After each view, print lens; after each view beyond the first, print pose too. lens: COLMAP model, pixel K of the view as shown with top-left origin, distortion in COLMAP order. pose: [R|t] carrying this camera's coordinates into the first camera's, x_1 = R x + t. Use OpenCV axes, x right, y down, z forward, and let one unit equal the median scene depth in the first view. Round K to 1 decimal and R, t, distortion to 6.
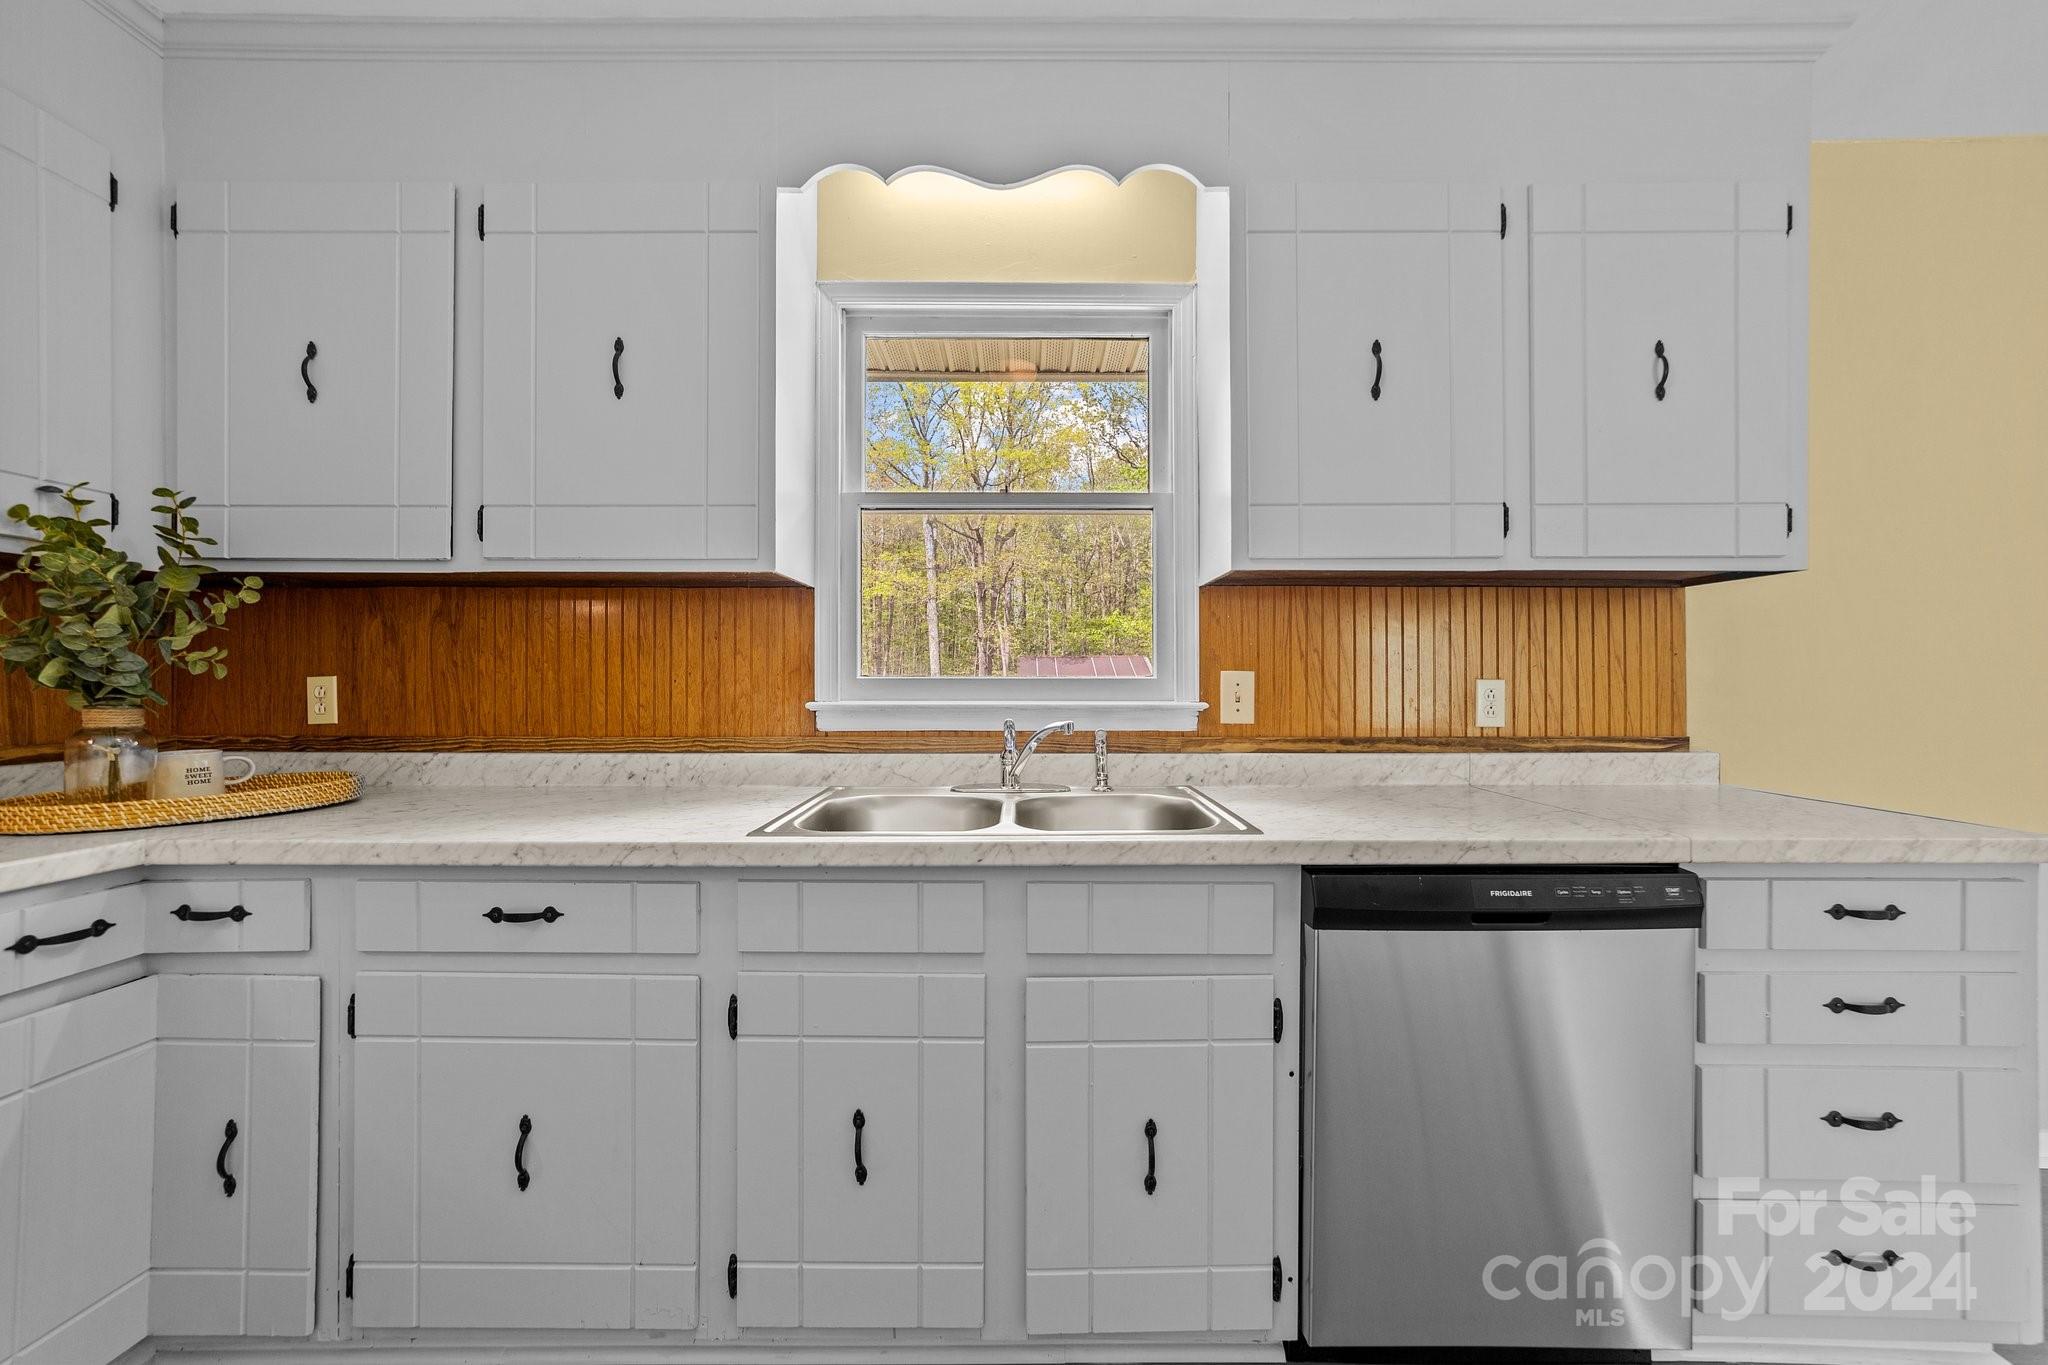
lens RADIAL K [[788.7, 0, 1022.6], [0, 788.7, 682.5], [0, 0, 1]] dist [-0.016709, 0.007583]
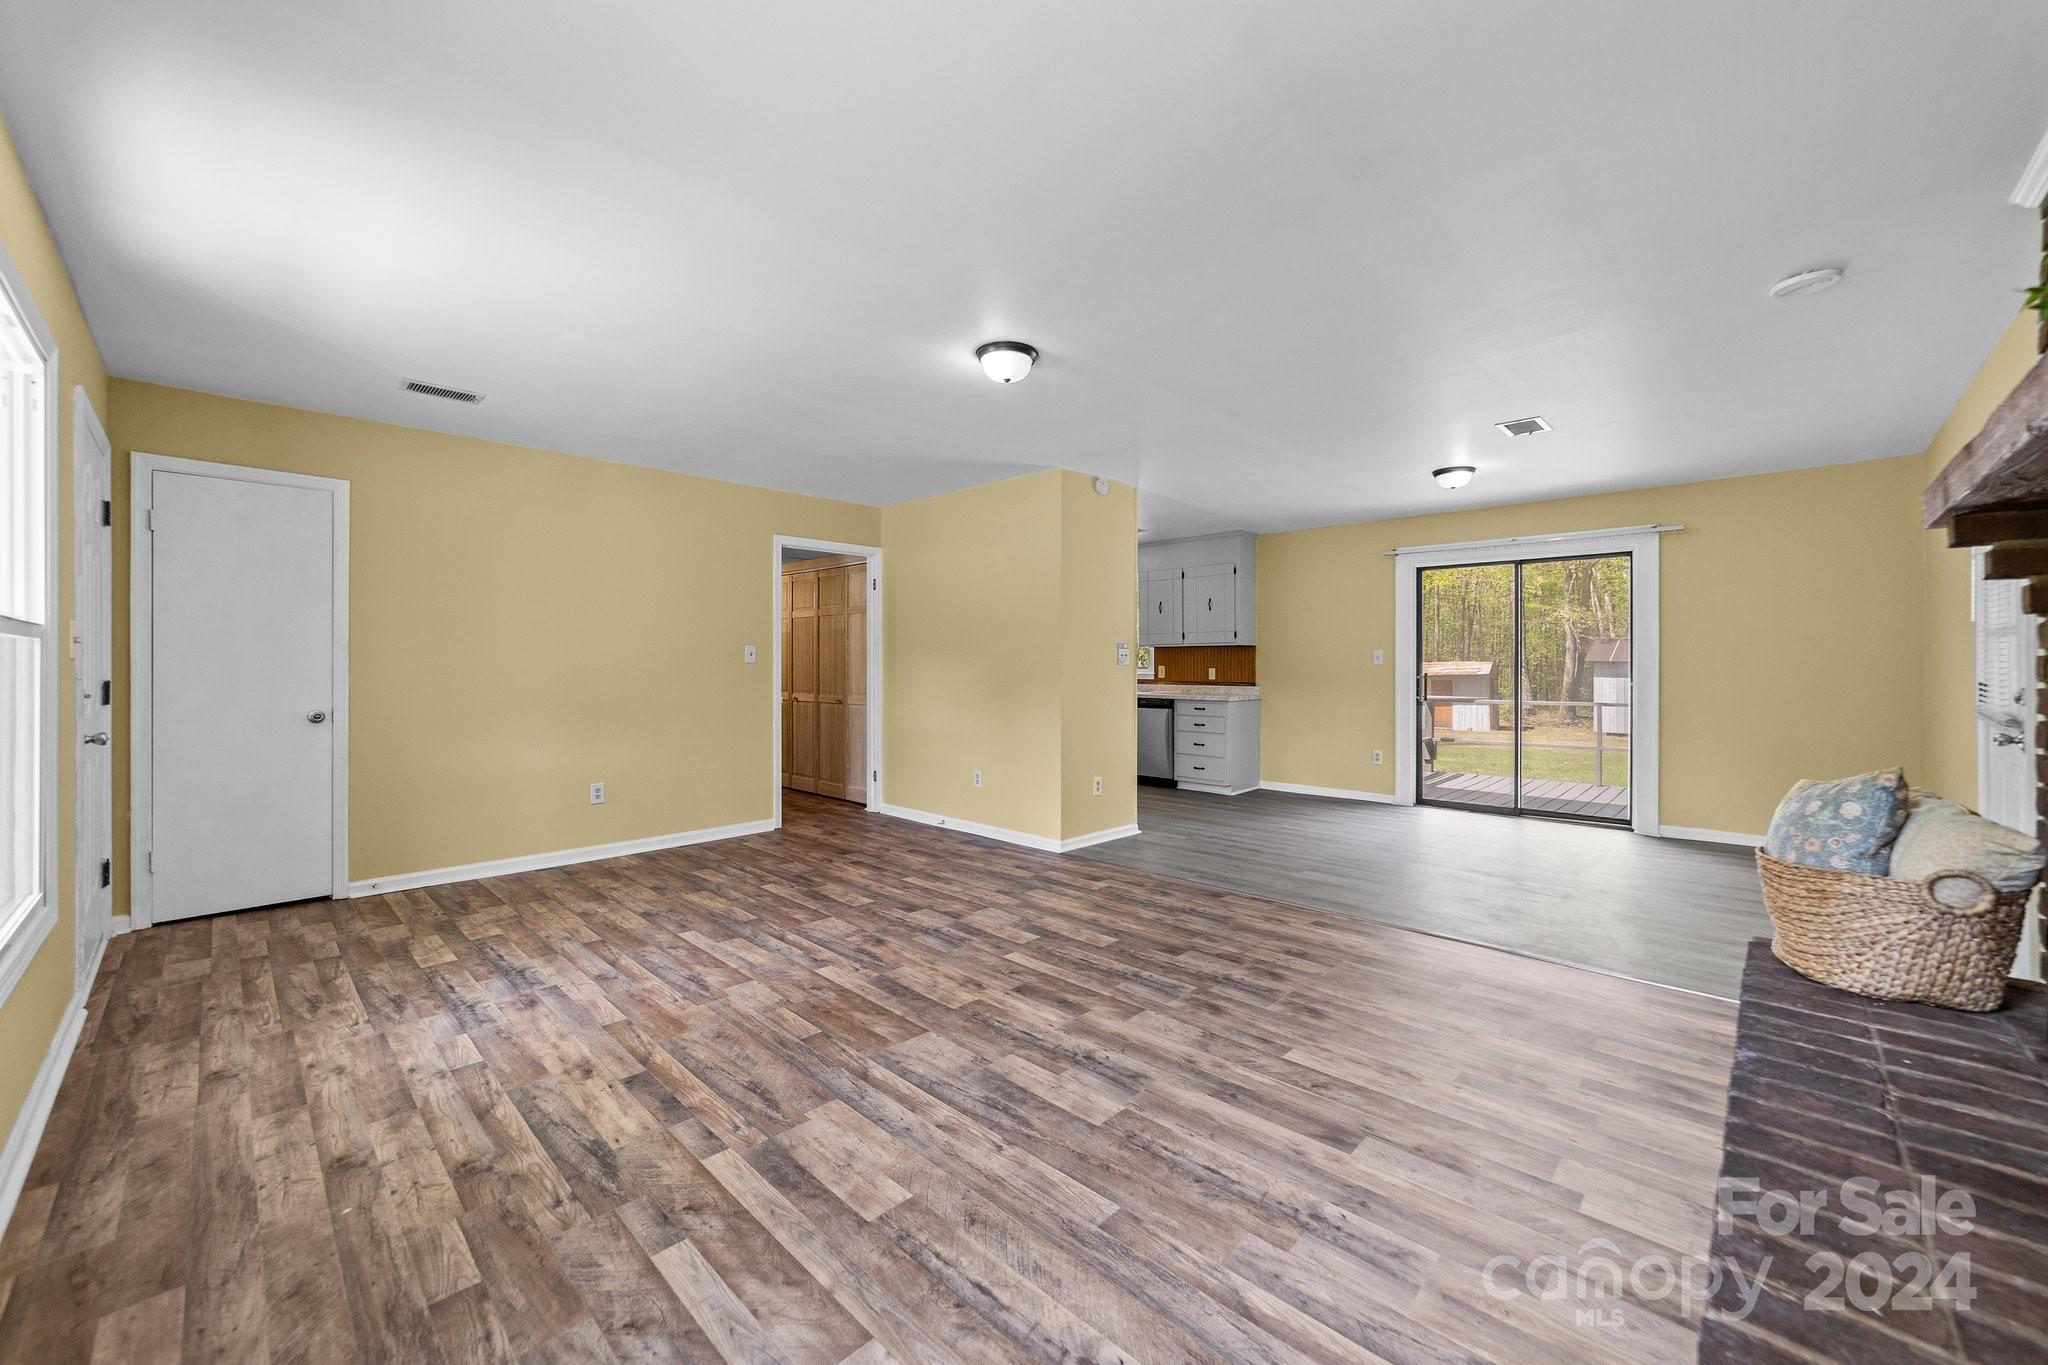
lens RADIAL K [[788.7, 0, 1023.4], [0, 788.7, 668.2], [0, 0, 1]] dist [-0.016709, 0.007583]
pose [[0.715281, 0.004681, -0.698822, 2.874232], [-0.001738, 0.999986, 0.004919, -0.023584], [0.698835, -0.002304, 0.715279, -2.790366]]
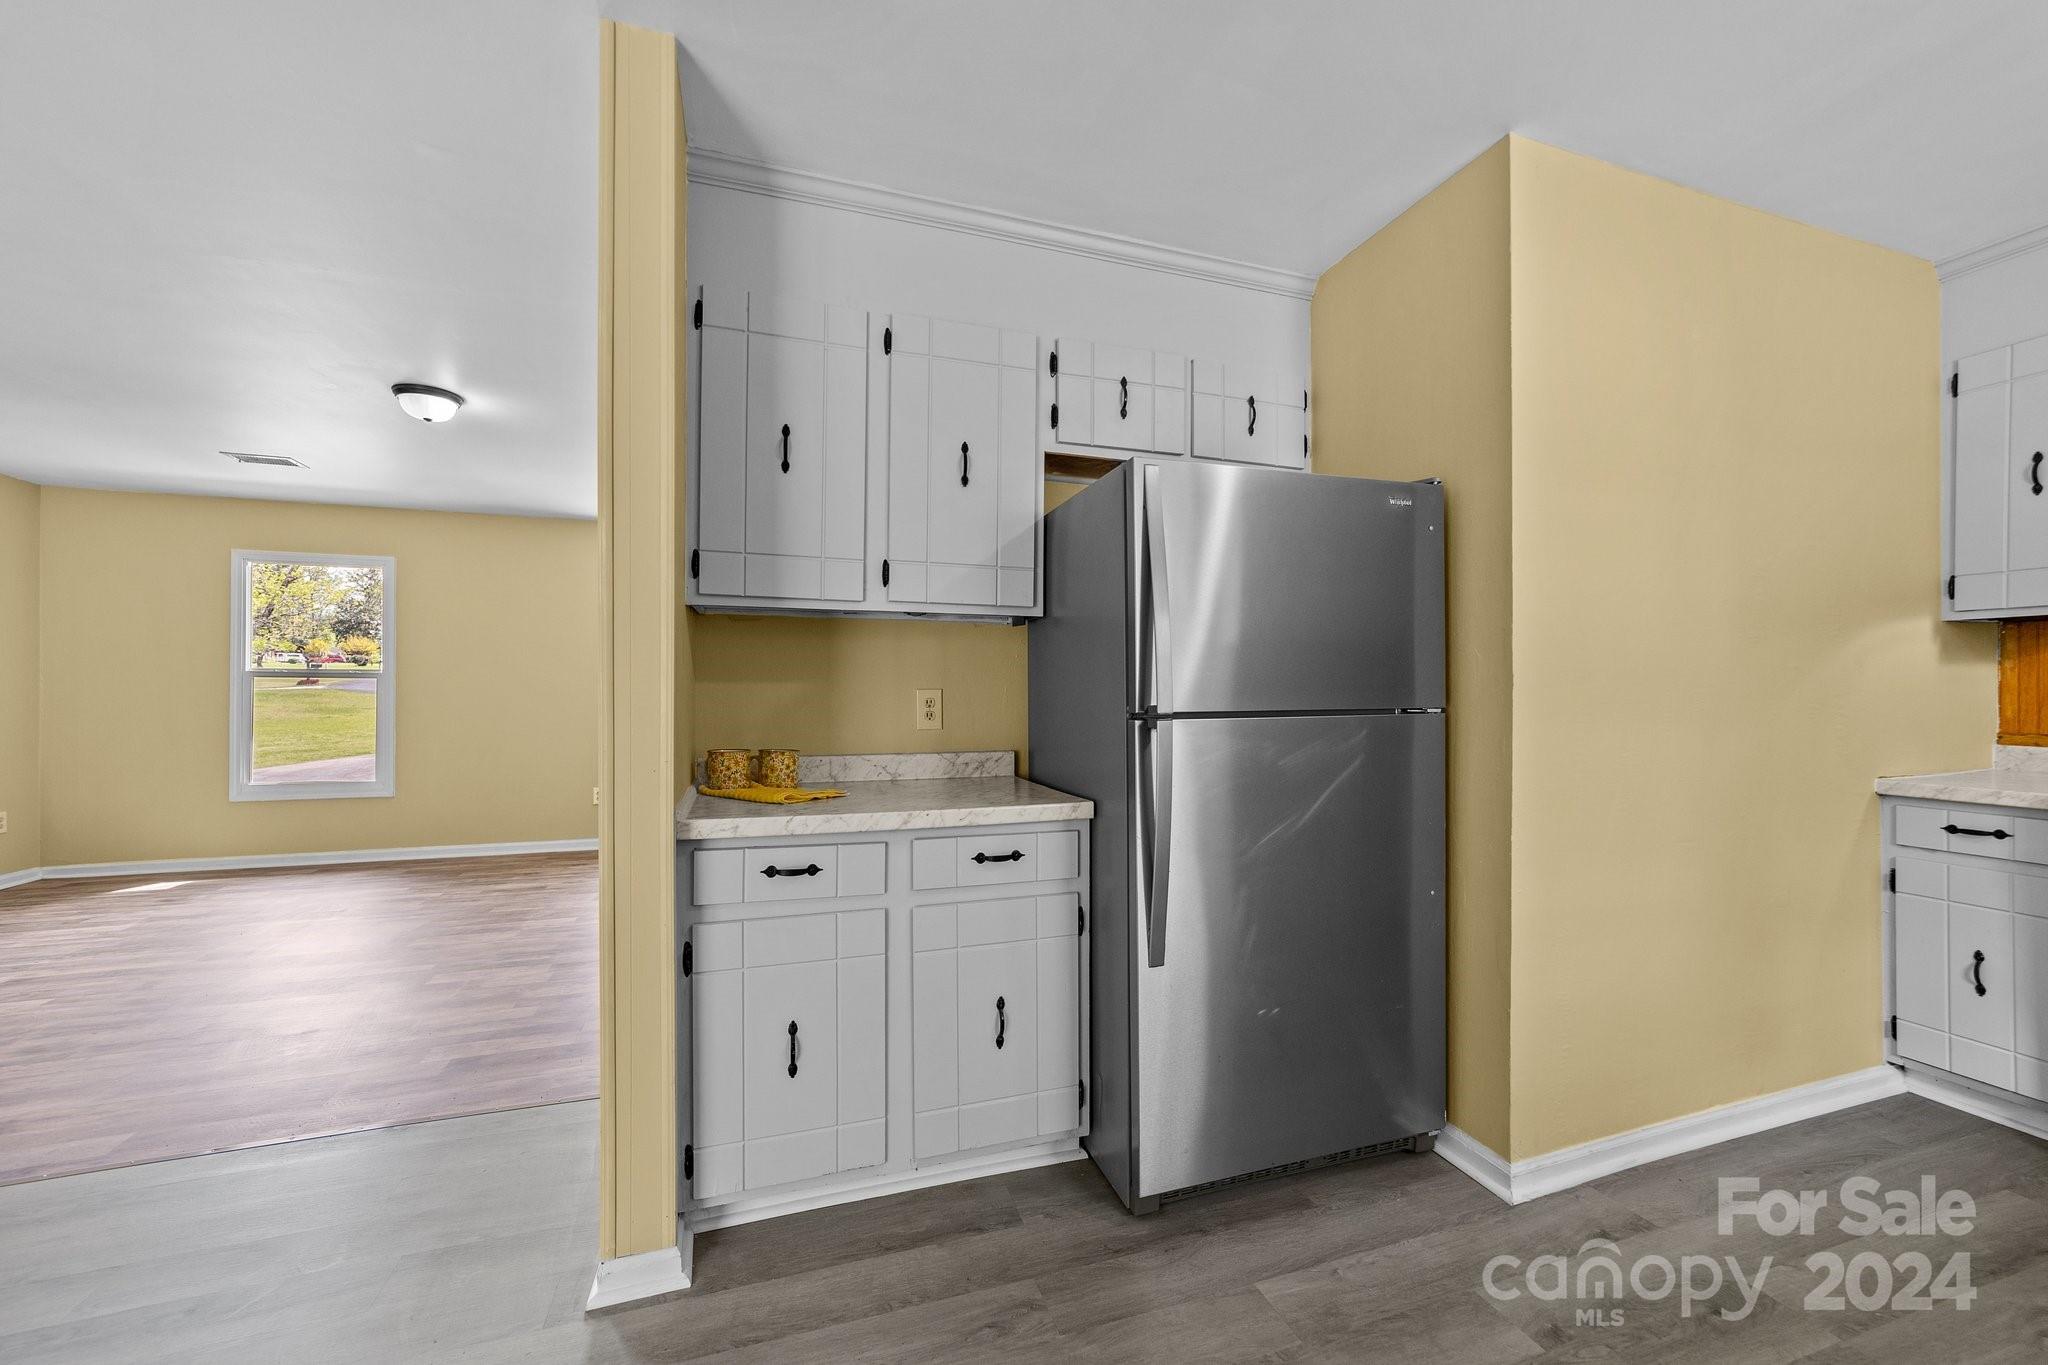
lens RADIAL K [[788.7, 0, 1027.0], [0, 788.7, 693.1], [0, 0, 1]] dist [-0.016709, 0.007583]
pose [[-0.946992, -0.000067, -0.321258, 0.907920], [0.000942, 0.999995, -0.002985, -0.000001], [0.321257, -0.003129, -0.946987, 0.595420]]
